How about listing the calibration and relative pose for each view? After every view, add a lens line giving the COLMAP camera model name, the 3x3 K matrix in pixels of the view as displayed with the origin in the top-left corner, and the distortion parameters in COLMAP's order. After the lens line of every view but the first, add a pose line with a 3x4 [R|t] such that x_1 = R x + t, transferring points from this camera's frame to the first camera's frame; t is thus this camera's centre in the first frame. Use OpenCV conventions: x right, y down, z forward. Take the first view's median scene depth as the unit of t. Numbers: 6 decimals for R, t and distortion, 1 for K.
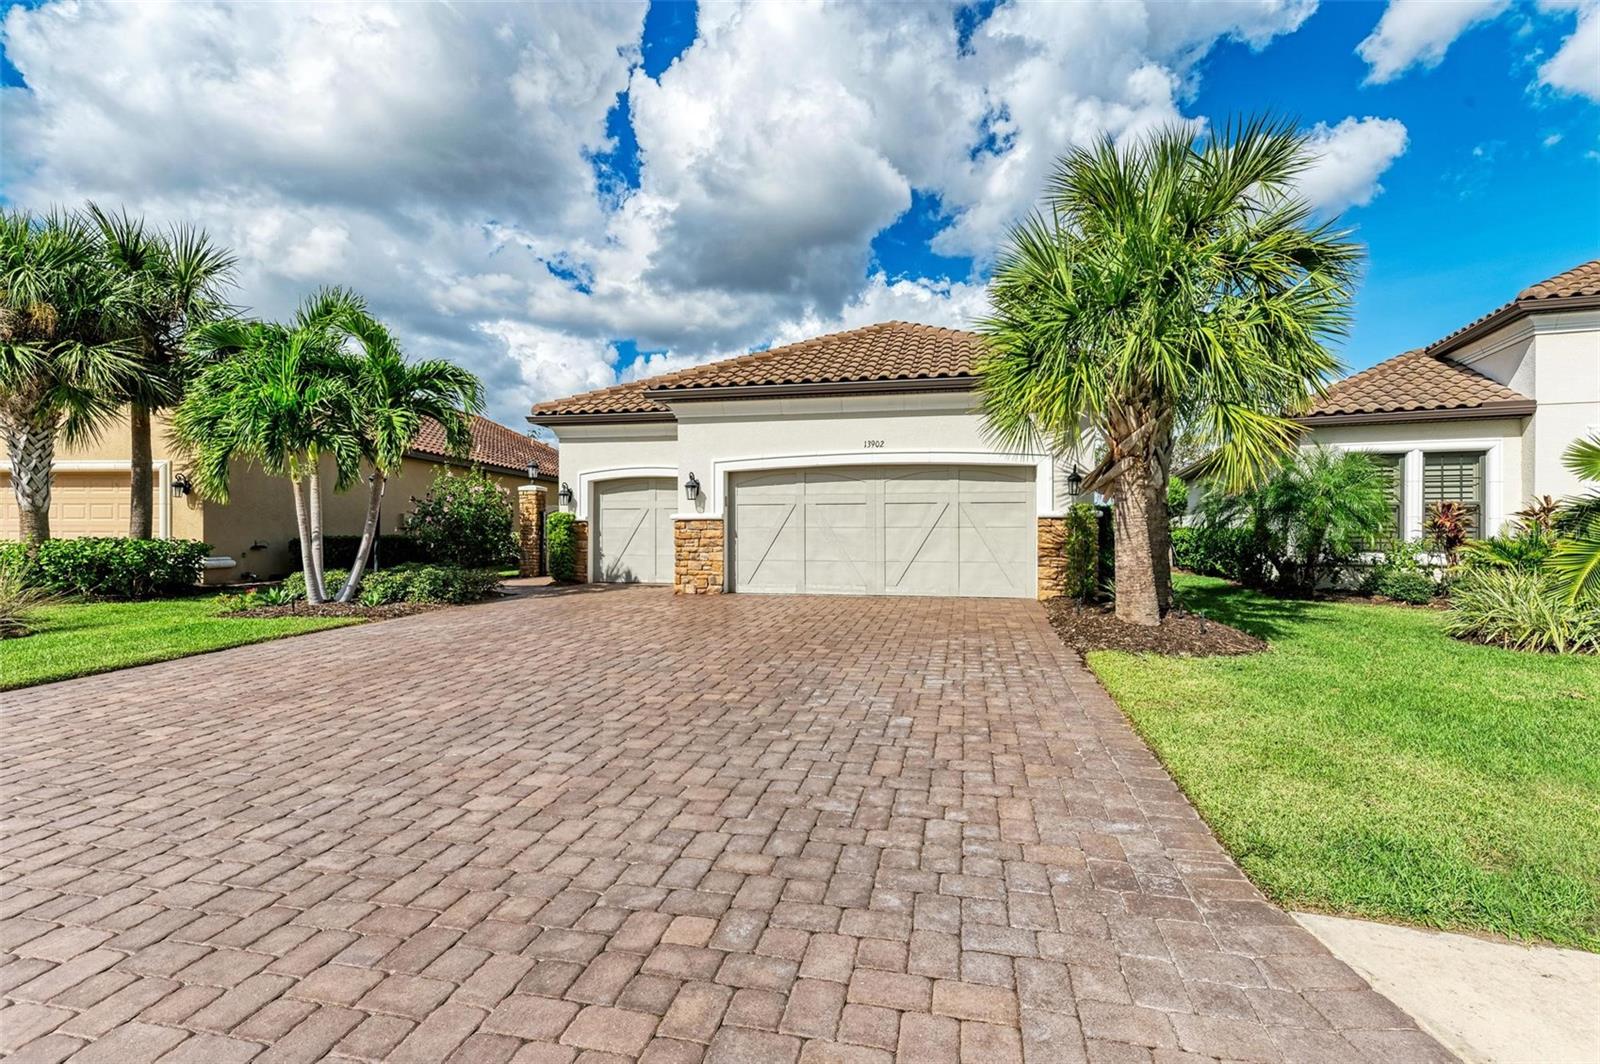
lens RADIAL K [[751.0, 0, 796.6], [0, 751.0, 534.2], [0, 0, 1]] dist [0.017518, -0.003641]
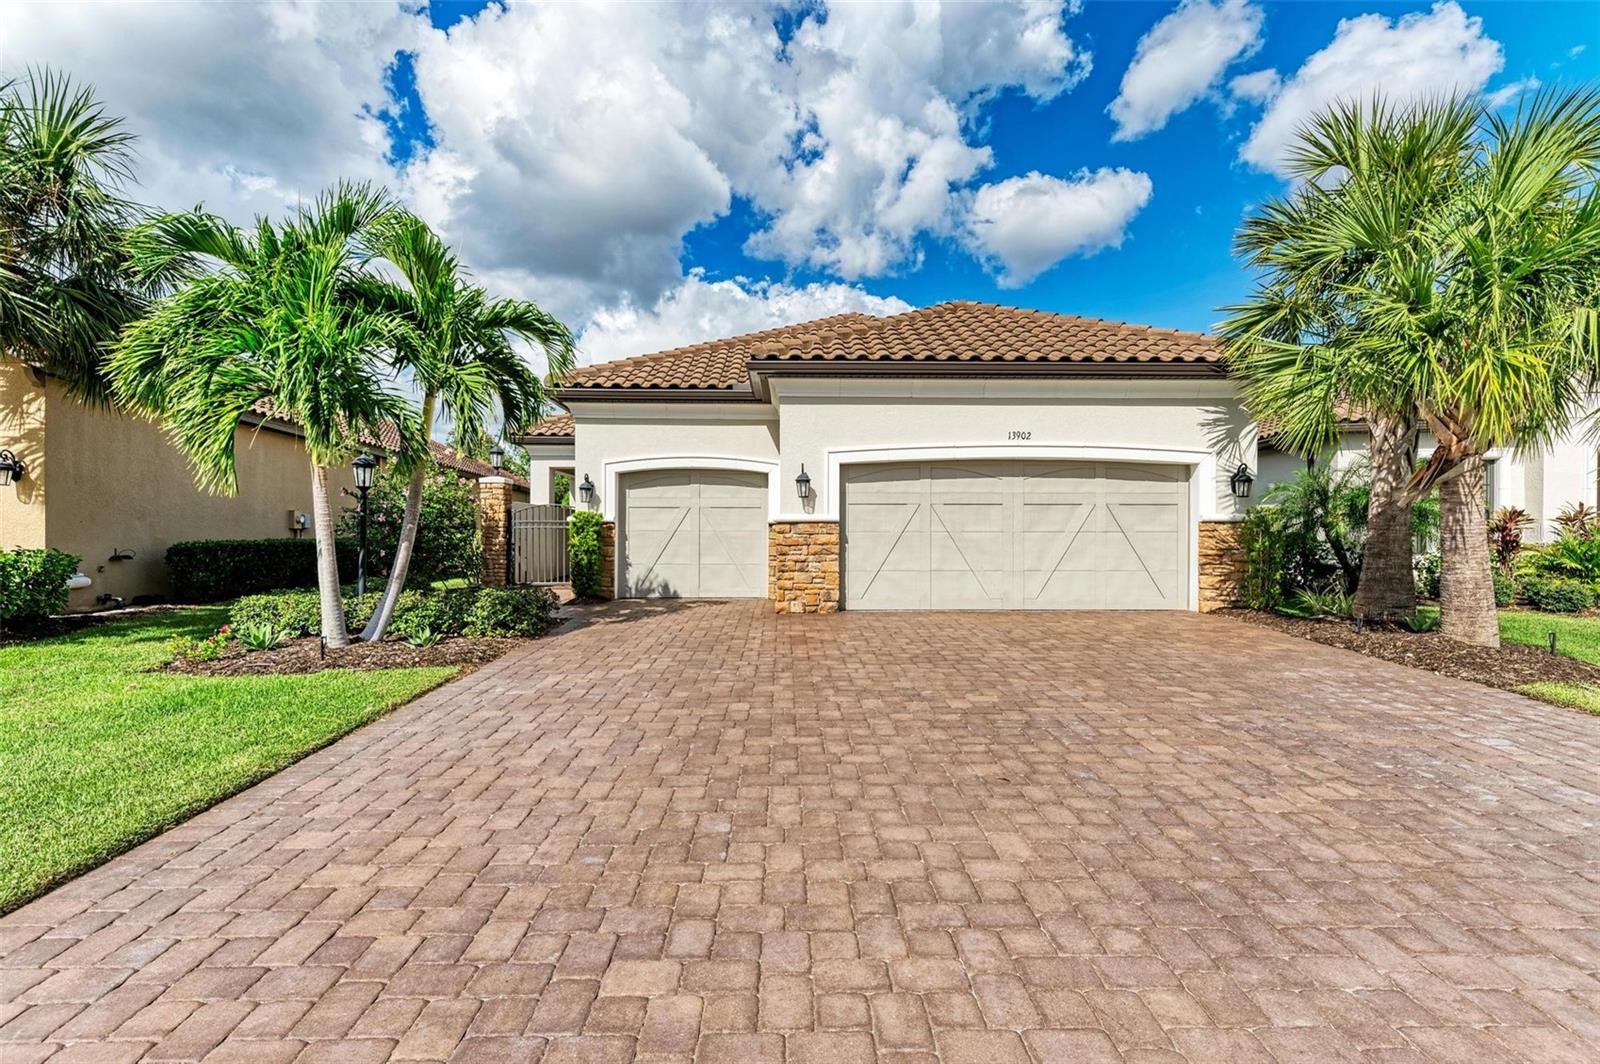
lens RADIAL K [[751.0, 0, 788.5], [0, 751.0, 534.6], [0, 0, 1]] dist [0.017518, -0.003641]
pose [[0.971129, -0.001362, 0.238553, -0.288699], [0.000249, 0.999989, 0.004699, -0.007964], [-0.238557, -0.004504, 0.971118, 0.172971]]
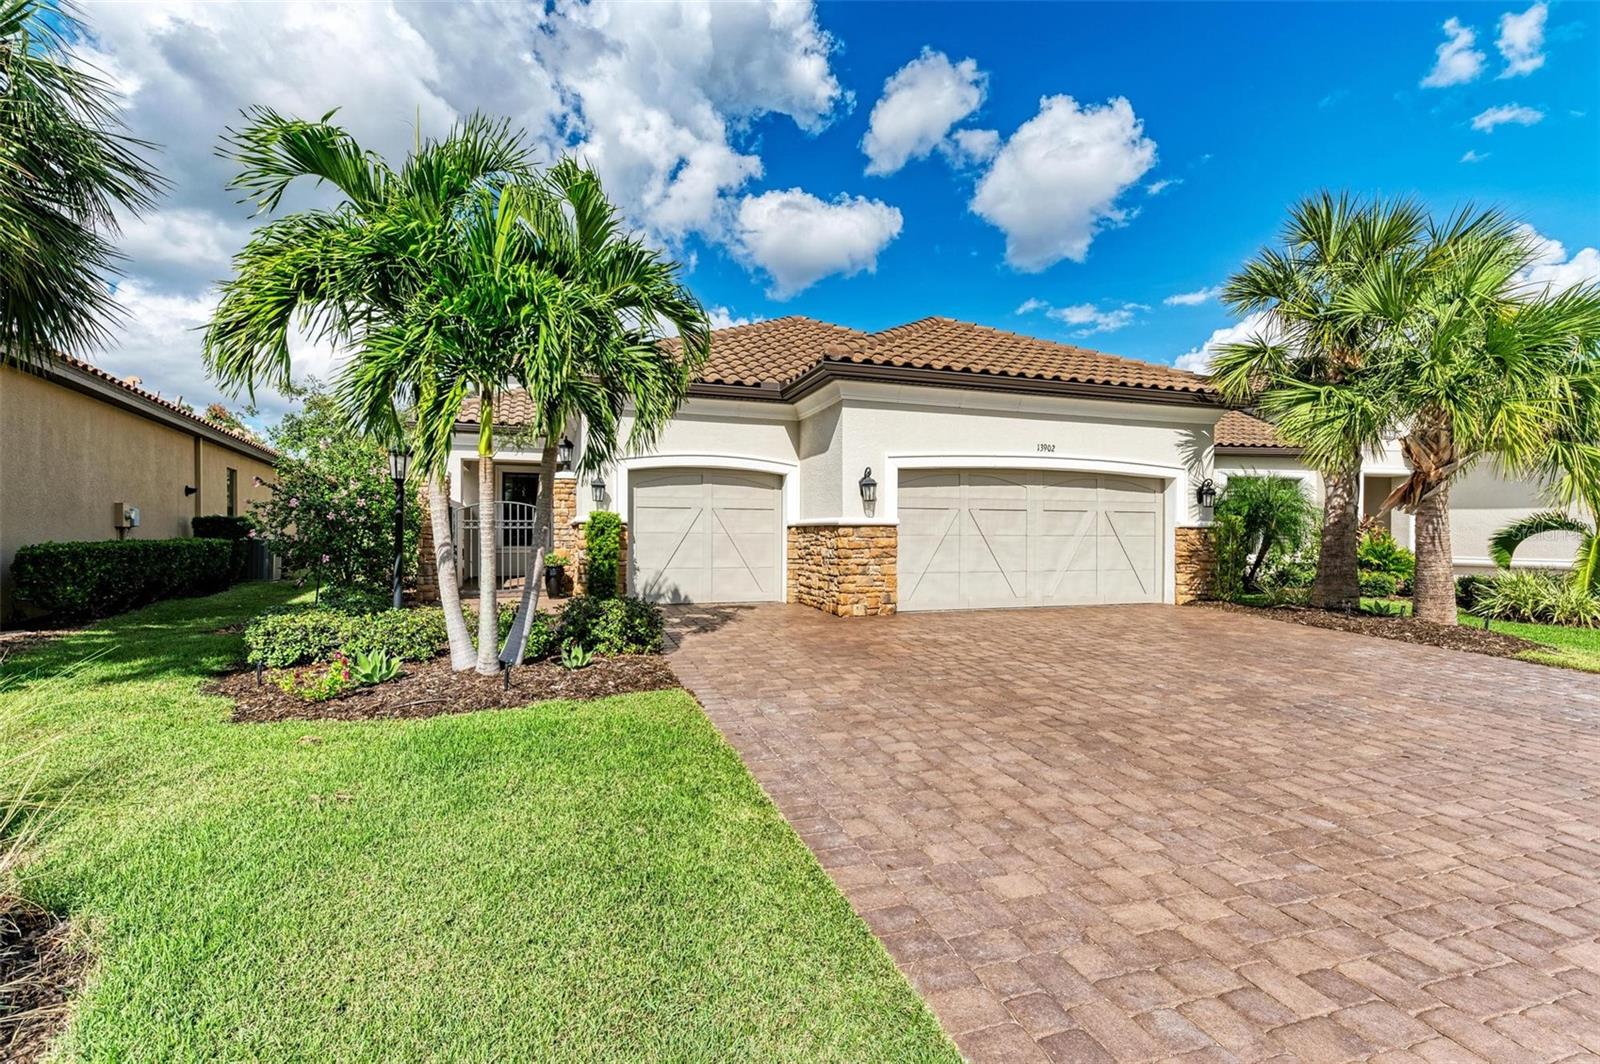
lens RADIAL K [[751.0, 0, 796.2], [0, 751.0, 533.5], [0, 0, 1]] dist [0.017518, -0.003641]
pose [[0.847609, 0.002505, 0.530615, -0.530179], [-0.004889, 0.999983, 0.003088, -0.010574], [-0.530599, -0.005211, 0.847607, 0.286034]]
